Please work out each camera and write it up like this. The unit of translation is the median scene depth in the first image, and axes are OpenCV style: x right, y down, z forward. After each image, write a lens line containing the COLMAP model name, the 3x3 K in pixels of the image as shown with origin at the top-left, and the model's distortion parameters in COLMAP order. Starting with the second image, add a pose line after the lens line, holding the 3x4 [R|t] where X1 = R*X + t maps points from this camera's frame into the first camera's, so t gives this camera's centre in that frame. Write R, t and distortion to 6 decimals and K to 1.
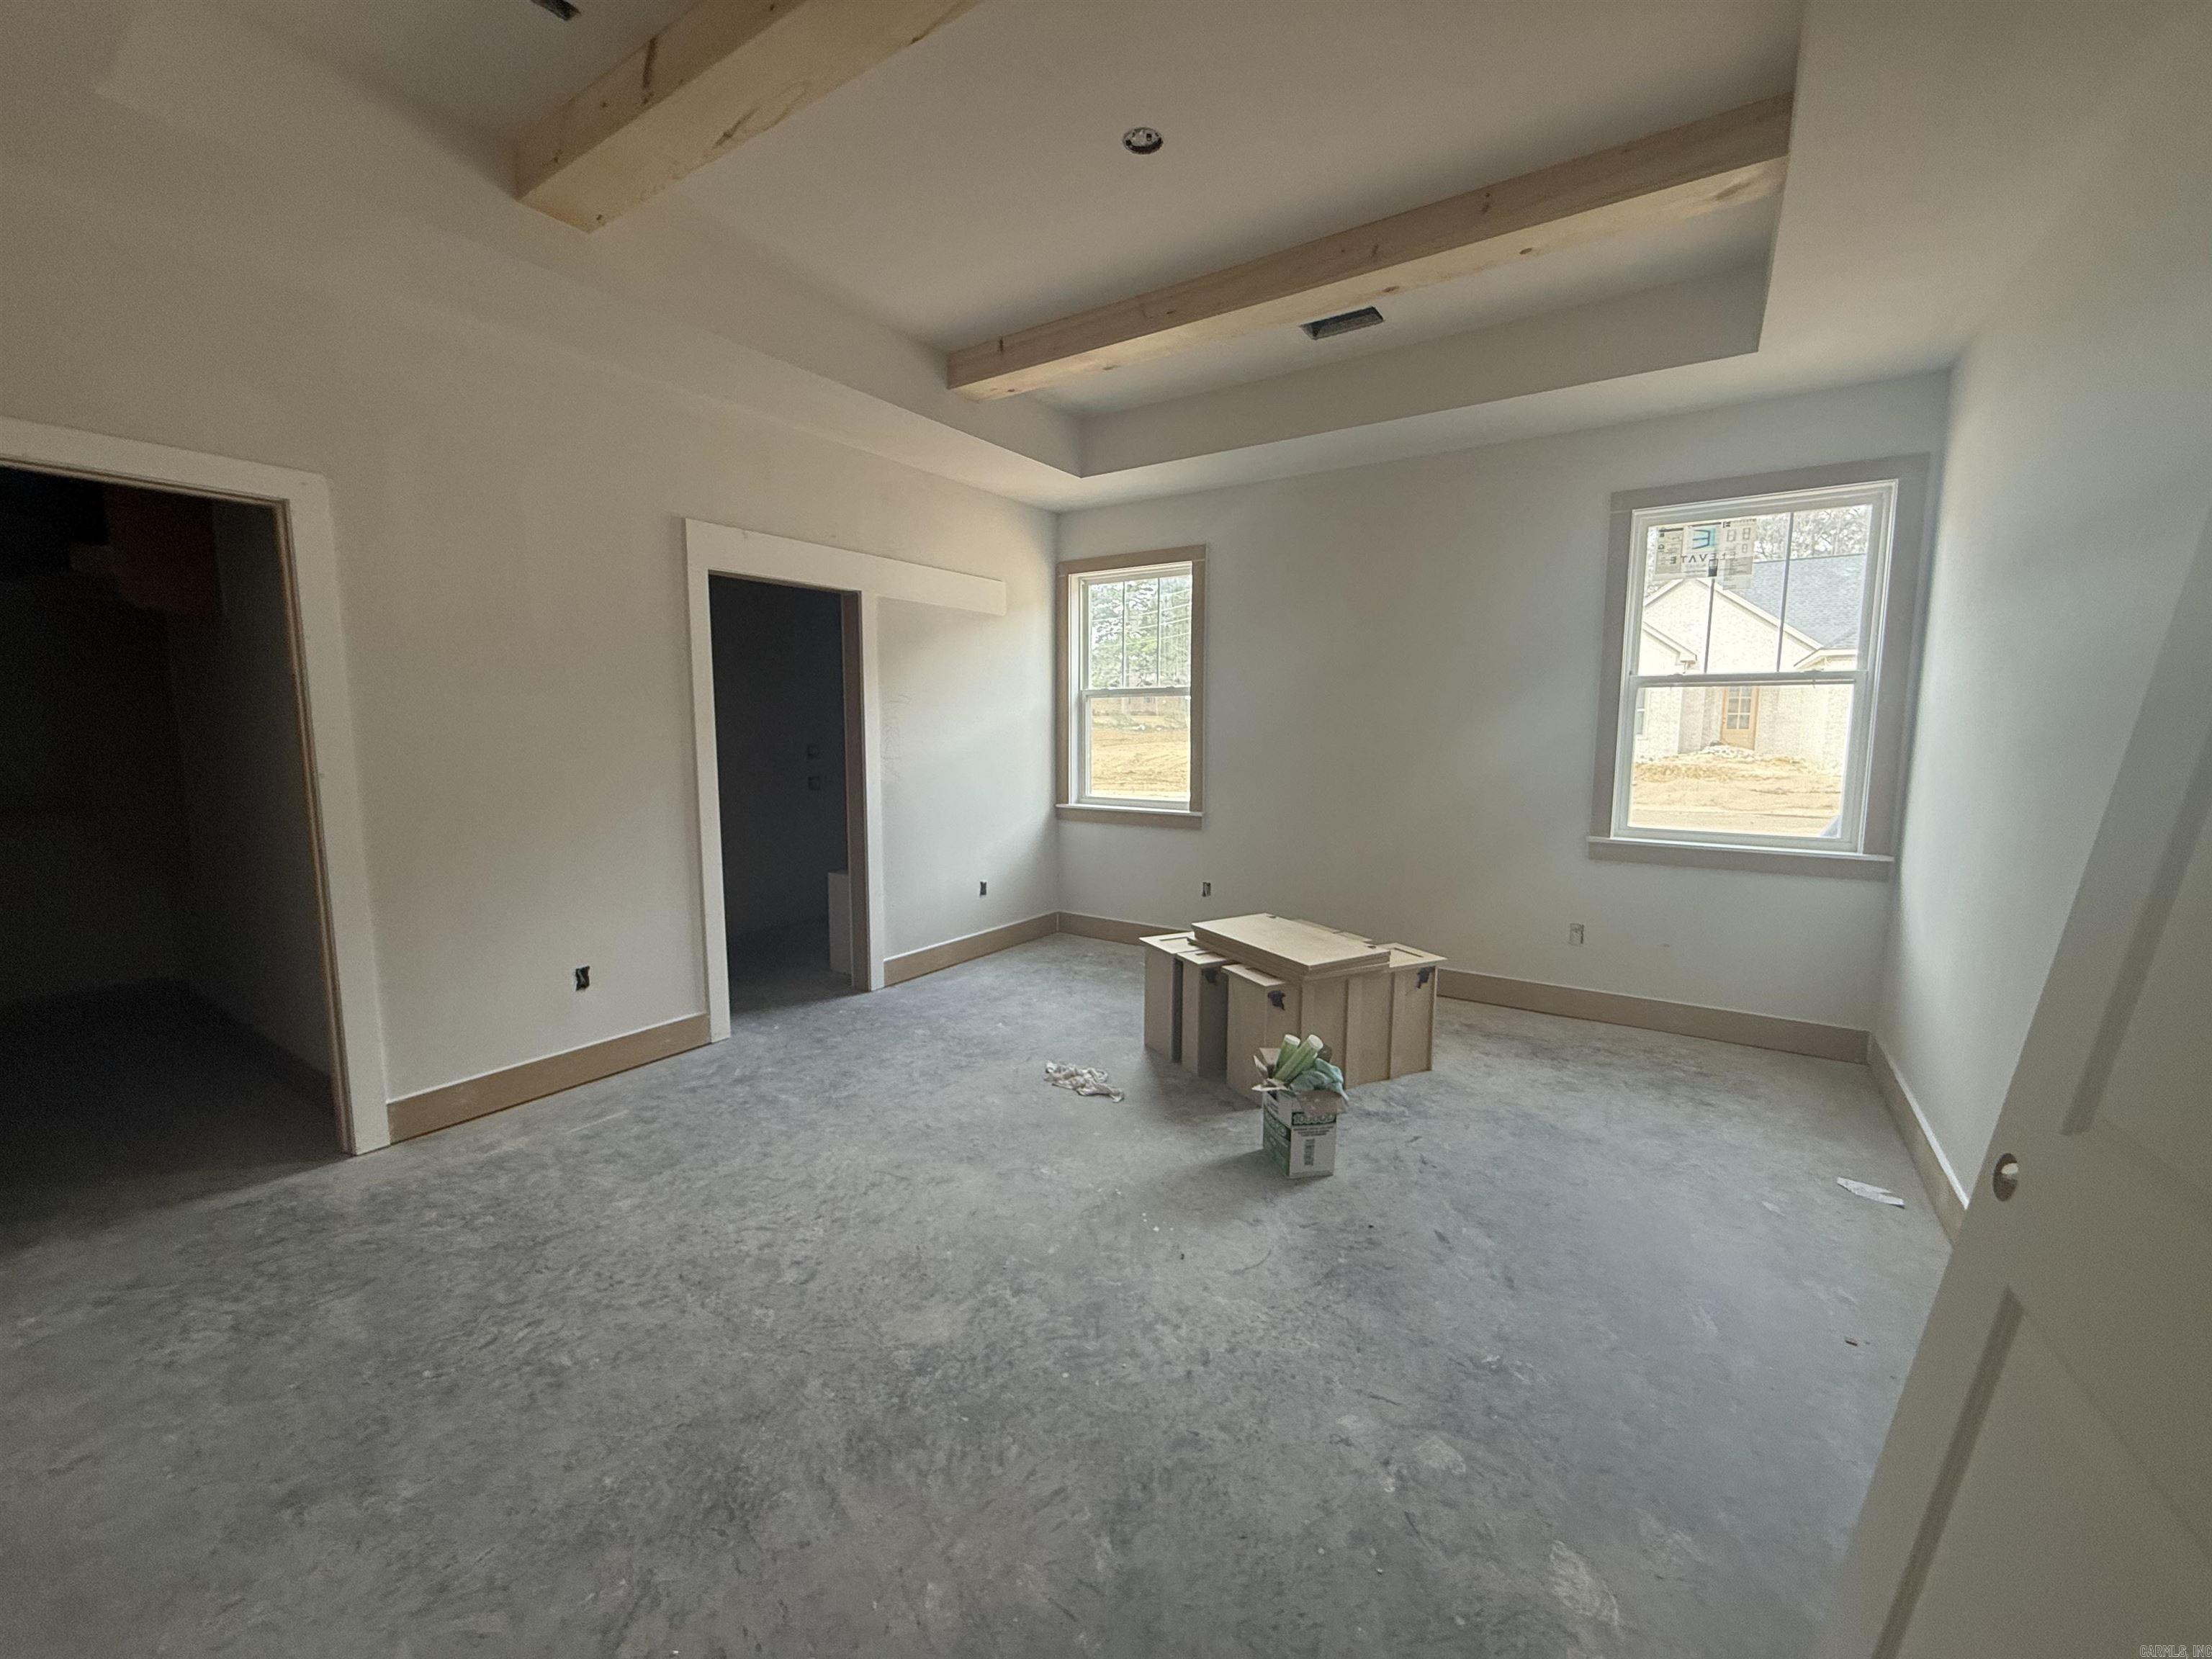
lens RADIAL K [[899.1, 0, 1106.0], [0, 899.1, 828.8], [0, 0, 1]] dist [0.006495, -0.000572]
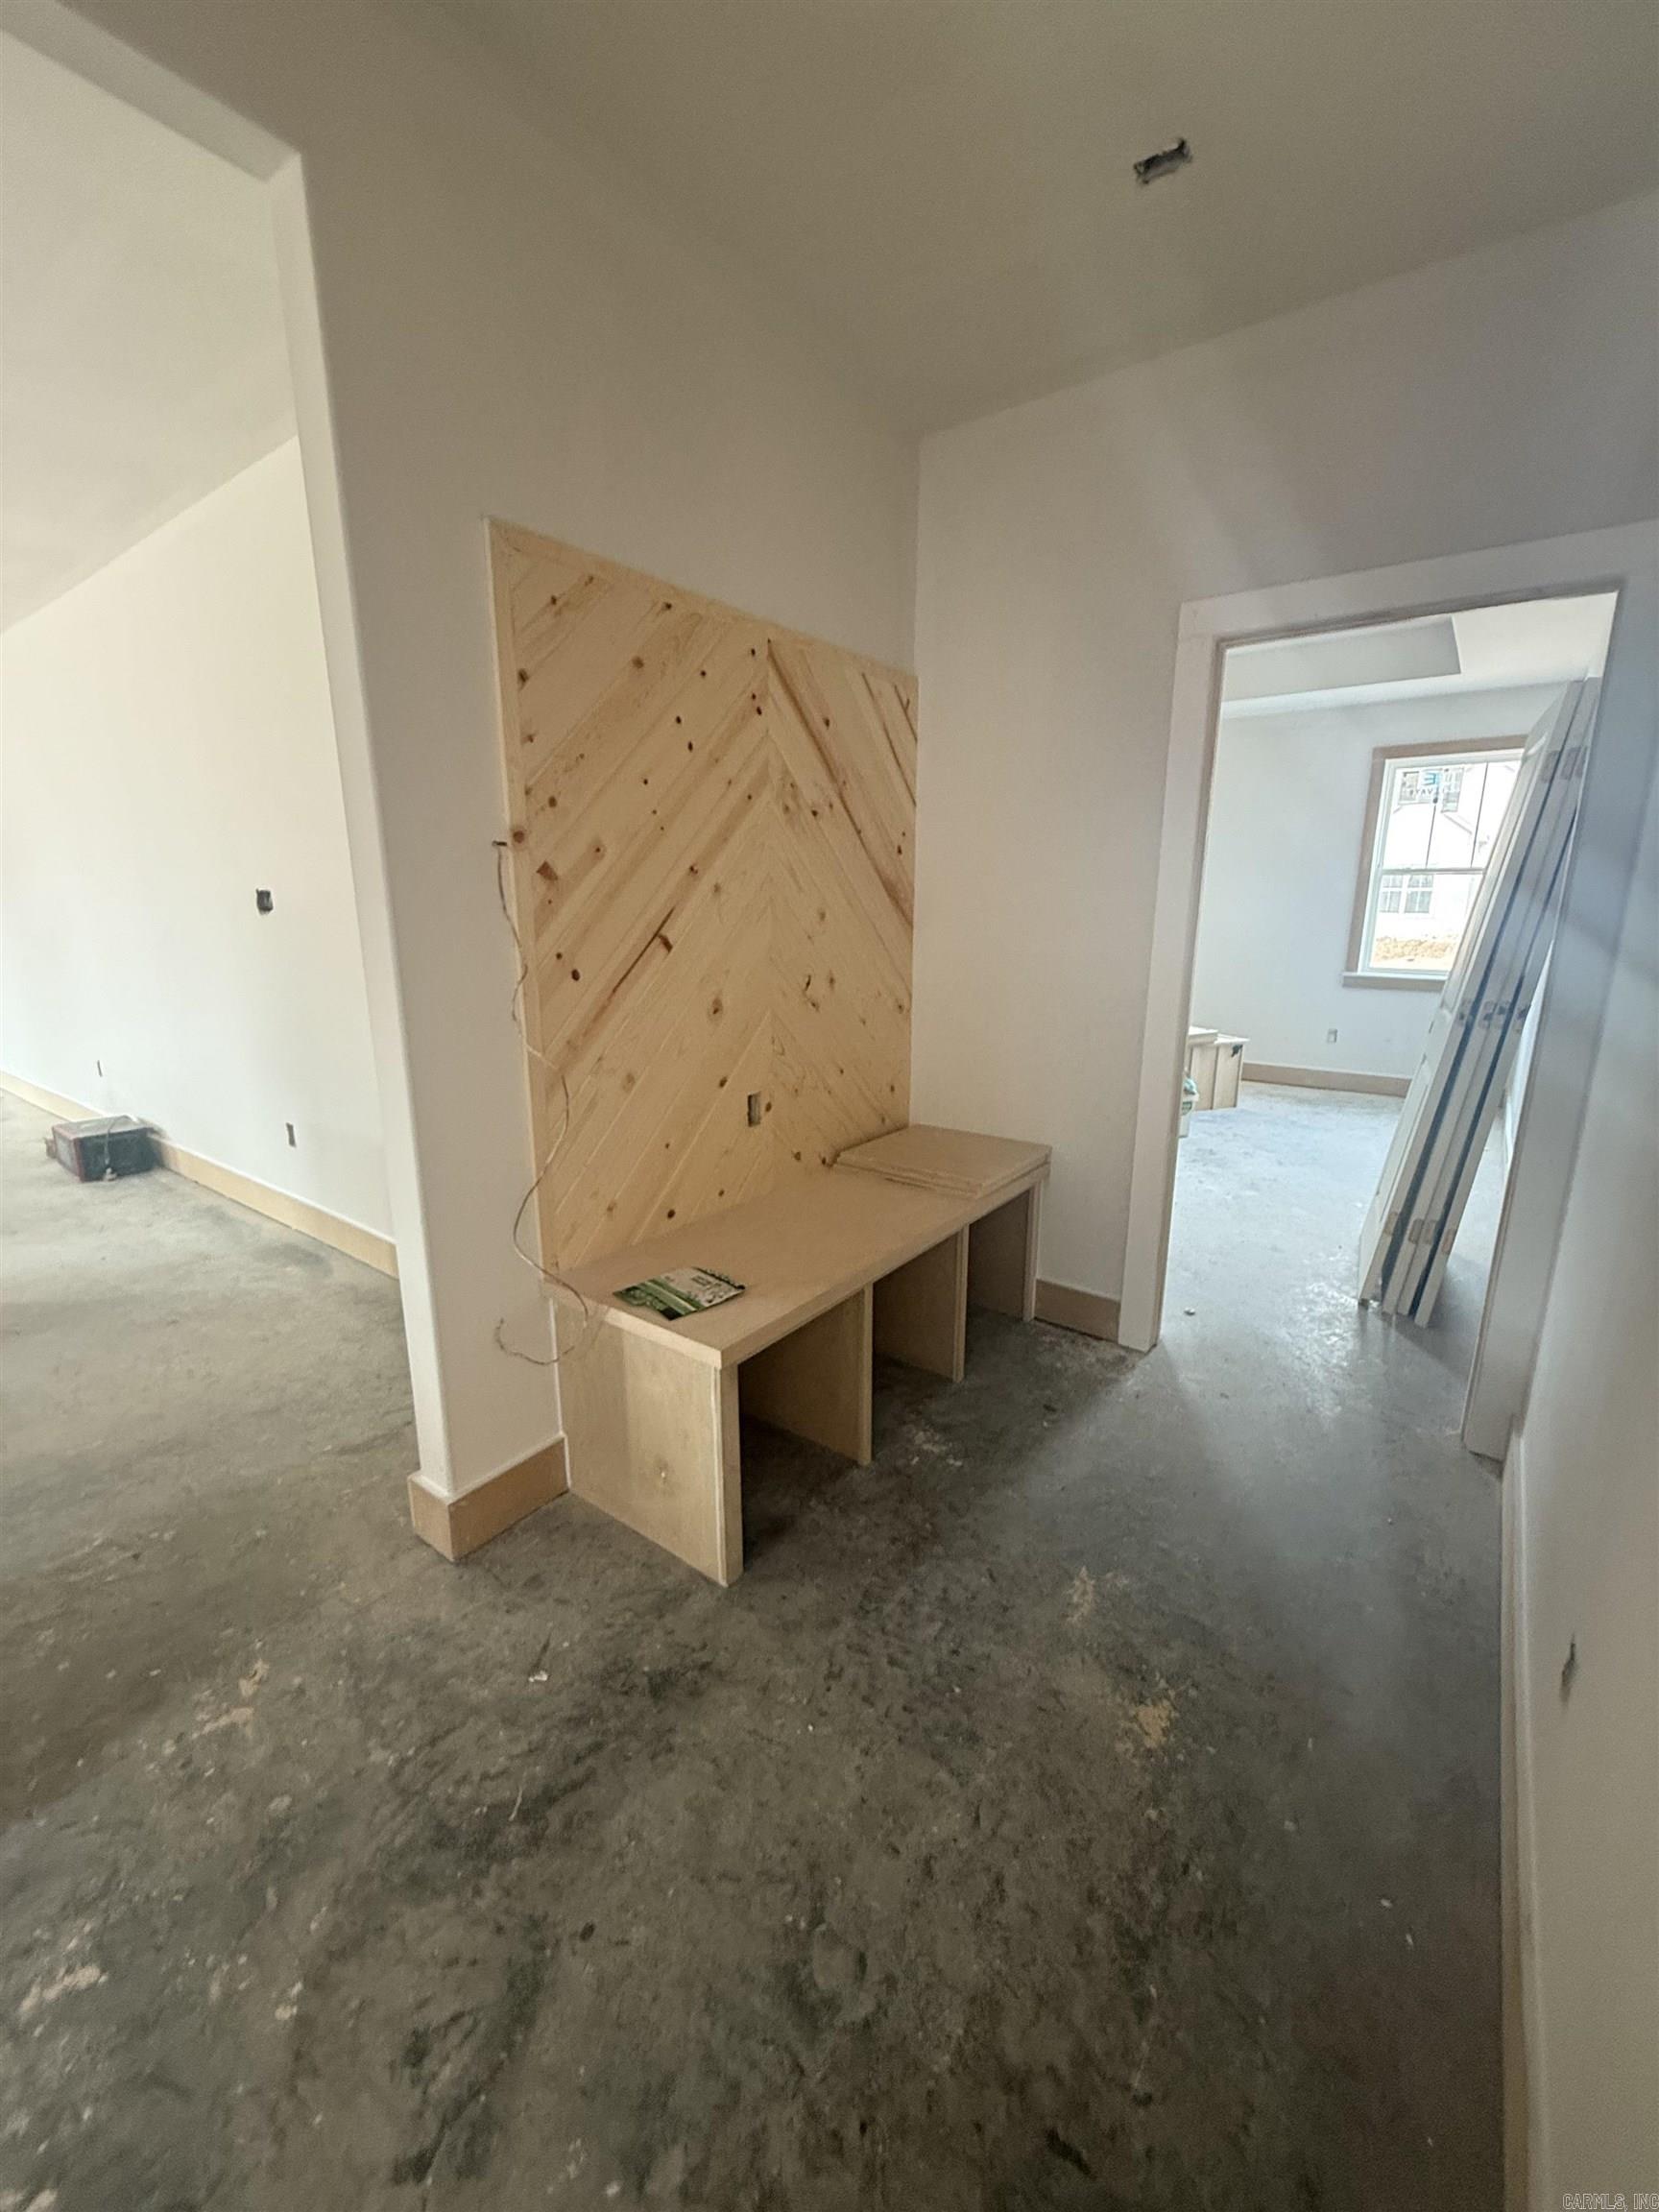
lens RADIAL K [[899.1, 0, 831.3], [0, 899.1, 1098.4], [0, 0, 1]] dist [0.006495, -0.000572]
pose [[0.998682, 0.012992, -0.049650, -0.292391], [-0.008128, 0.995256, 0.096950, 0.086764], [0.050674, -0.096418, 0.994050, -0.666218]]
